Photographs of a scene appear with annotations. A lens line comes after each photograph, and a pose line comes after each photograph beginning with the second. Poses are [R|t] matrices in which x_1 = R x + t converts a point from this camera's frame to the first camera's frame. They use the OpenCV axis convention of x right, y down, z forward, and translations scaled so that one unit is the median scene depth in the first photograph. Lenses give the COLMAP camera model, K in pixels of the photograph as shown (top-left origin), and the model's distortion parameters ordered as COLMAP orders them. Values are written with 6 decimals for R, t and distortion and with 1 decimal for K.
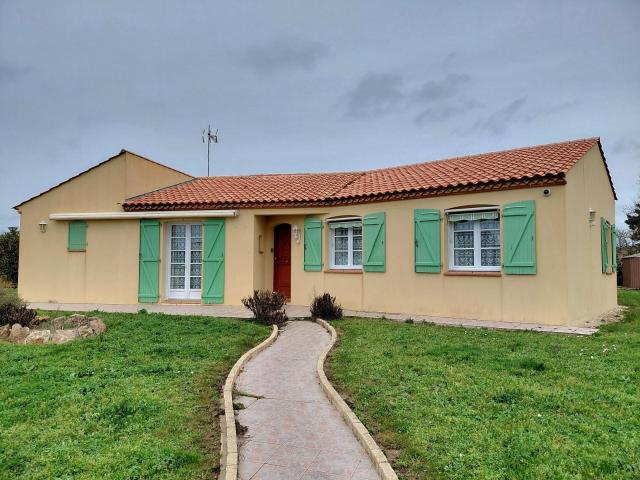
lens RADIAL K [[468.9, 0, 320.0], [0, 468.9, 240.0], [0, 0, 1]] dist [0.080854, 0.000783]
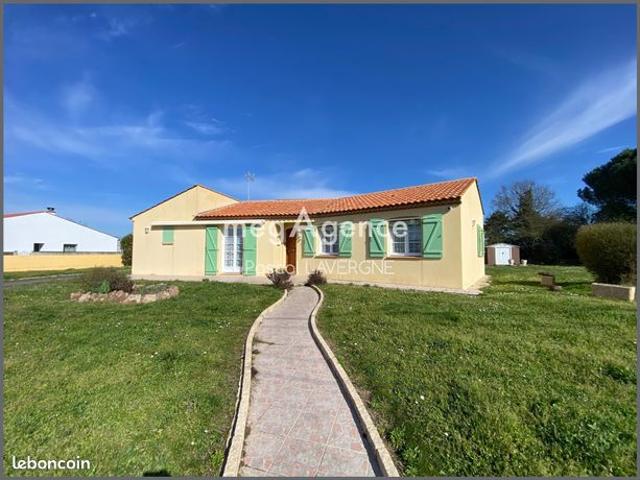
lens RADIAL K [[468.9, 0, 320.0], [0, 468.9, 240.0], [0, 0, 1]] dist [0.080854, 0.000783]
pose [[0.999743, -0.001169, 0.022659, -0.013173], [0.000818, 0.999880, 0.015464, -0.016172], [-0.022674, -0.015442, 0.999624, -0.630793]]
